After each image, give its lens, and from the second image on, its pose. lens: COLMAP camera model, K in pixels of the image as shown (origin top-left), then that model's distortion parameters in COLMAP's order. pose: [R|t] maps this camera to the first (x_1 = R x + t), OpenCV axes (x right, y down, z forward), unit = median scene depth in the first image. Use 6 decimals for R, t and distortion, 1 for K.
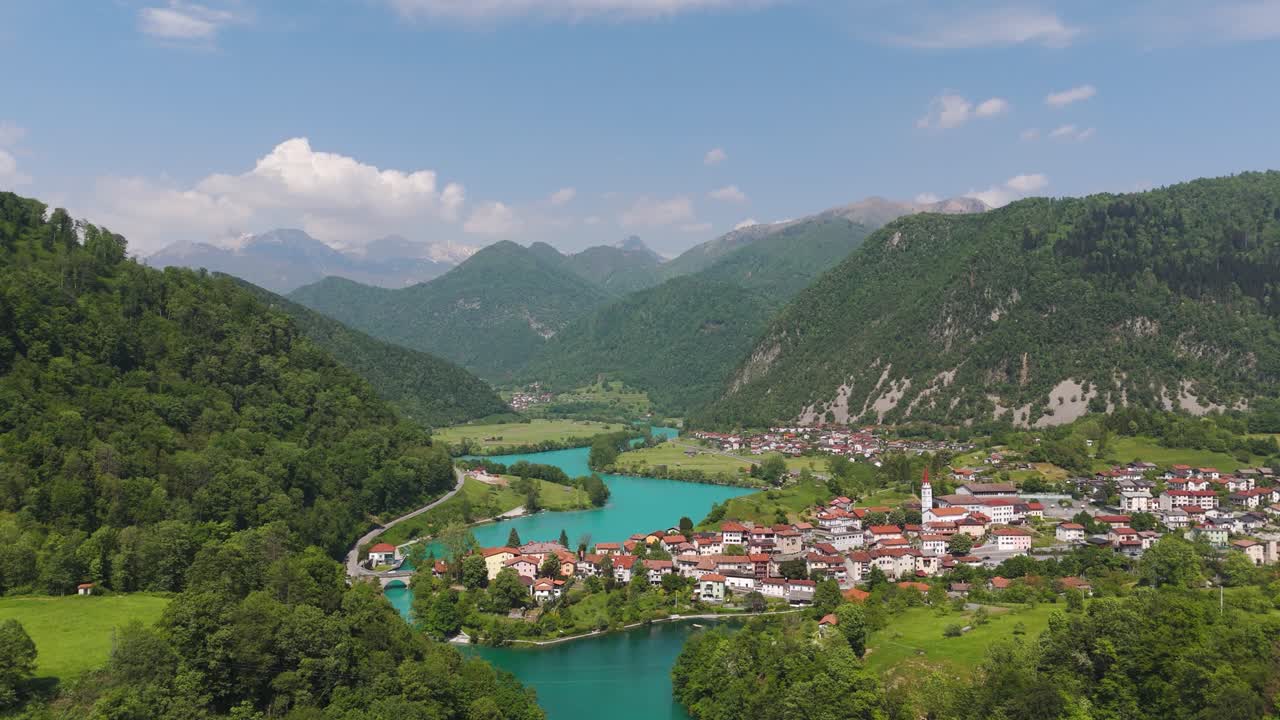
lens RADIAL K [[938.5, 0, 640.0], [0, 938.5, 360.0], [0, 0, 1]] dist [0.081565, -0.003272]
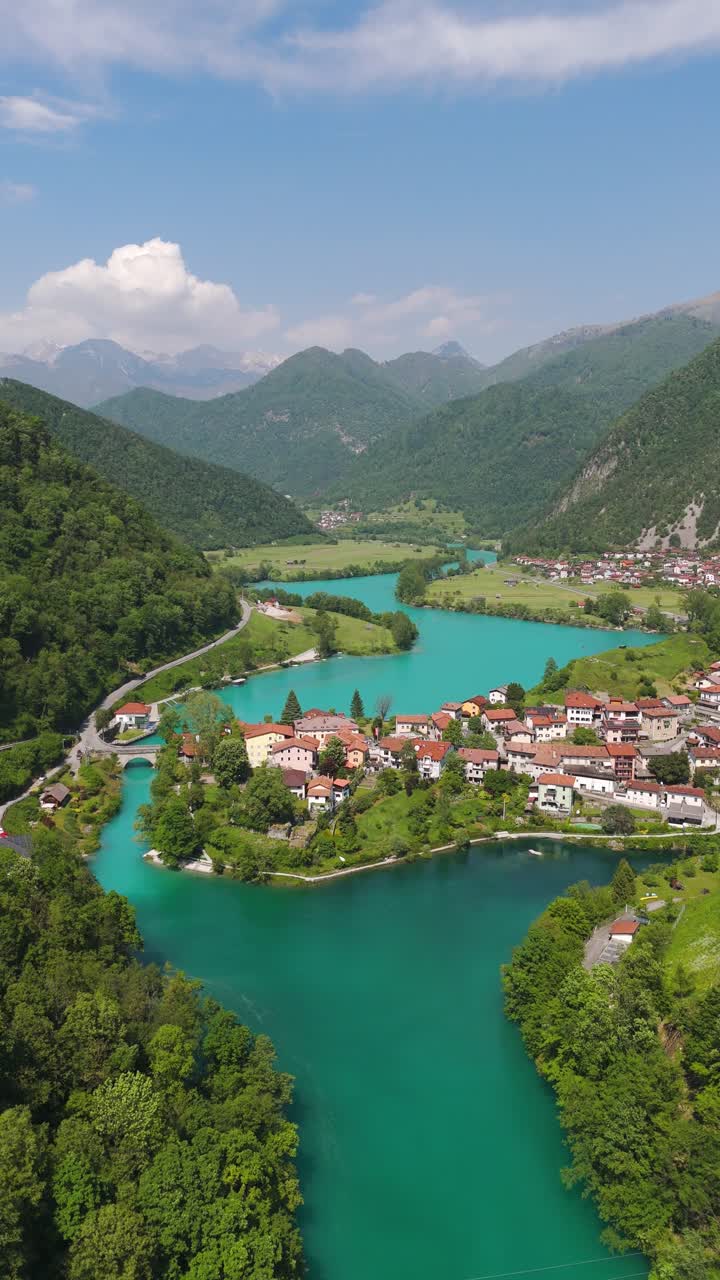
lens RADIAL K [[938.5, 0, 360.0], [0, 938.5, 640.0], [0, 0, 1]] dist [0.081565, -0.003272]
pose [[0.995059, 0.018907, -0.097469, -0.001985], [-0.001983, 0.985290, 0.170880, 0.002656], [0.099266, -0.169843, 0.980459, 0.183241]]
